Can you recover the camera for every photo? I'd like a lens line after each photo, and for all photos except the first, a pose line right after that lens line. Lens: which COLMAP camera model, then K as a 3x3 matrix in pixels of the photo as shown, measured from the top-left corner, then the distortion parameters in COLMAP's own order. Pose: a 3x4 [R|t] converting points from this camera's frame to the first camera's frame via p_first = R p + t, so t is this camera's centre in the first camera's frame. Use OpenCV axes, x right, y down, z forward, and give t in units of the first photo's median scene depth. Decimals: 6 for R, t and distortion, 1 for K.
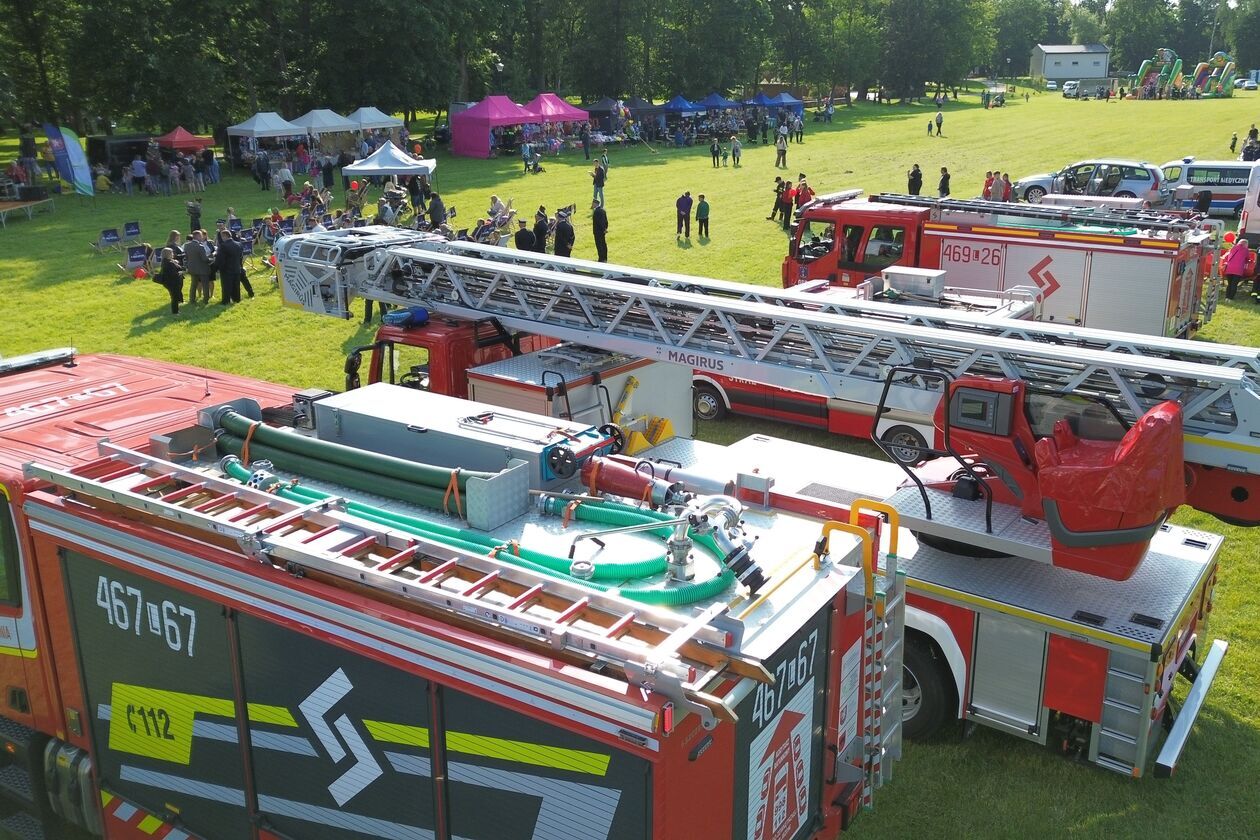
lens RADIAL K [[1075.1, 0, 746.5], [0, 1075.1, 420.3], [0, 0, 1]] dist [0.093117, -0.082915]
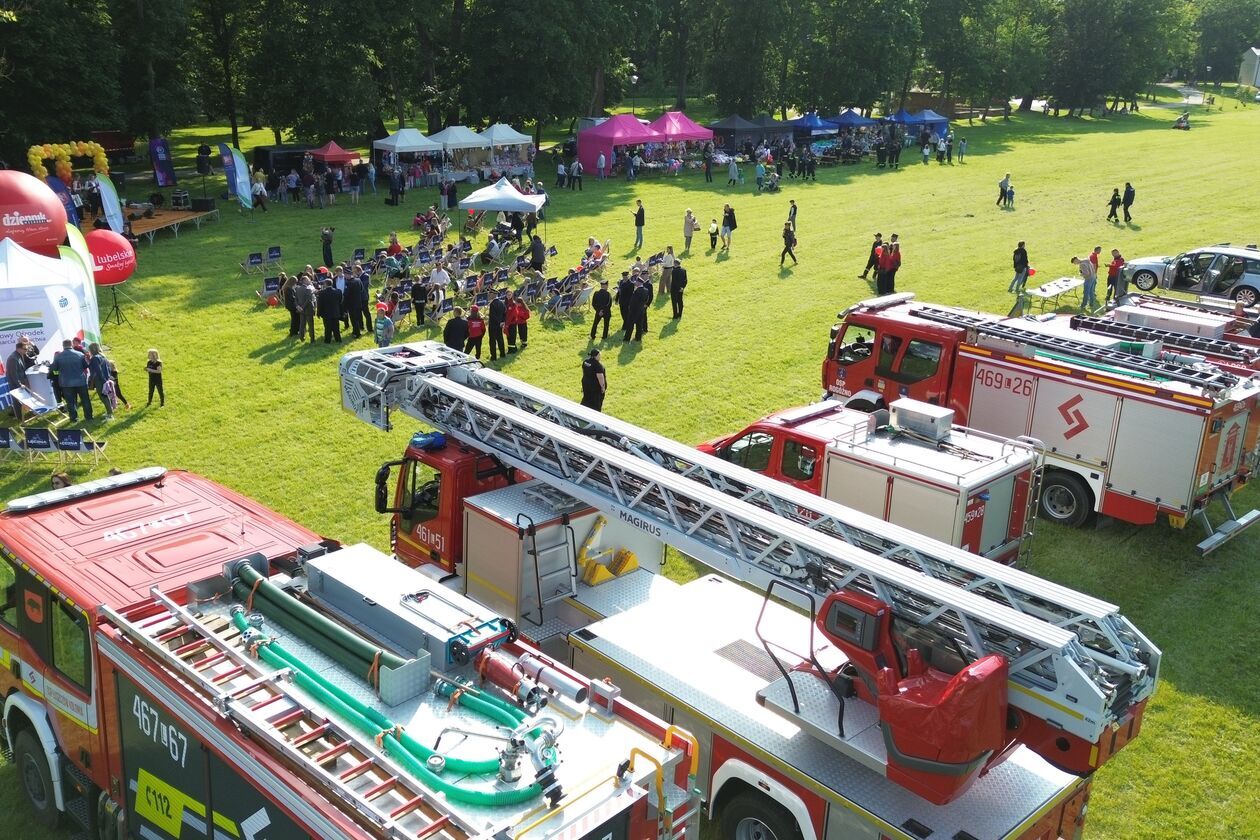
lens RADIAL K [[1127.4, 0, 630.0], [0, 1127.4, 420.0], [0, 0, 1]] dist [0.155955, -0.282535]
pose [[0.971128, 0.103139, -0.215113, 0.158090], [-0.101874, 0.994652, 0.016990, -0.153557], [0.215715, 0.005415, 0.976441, -0.156162]]
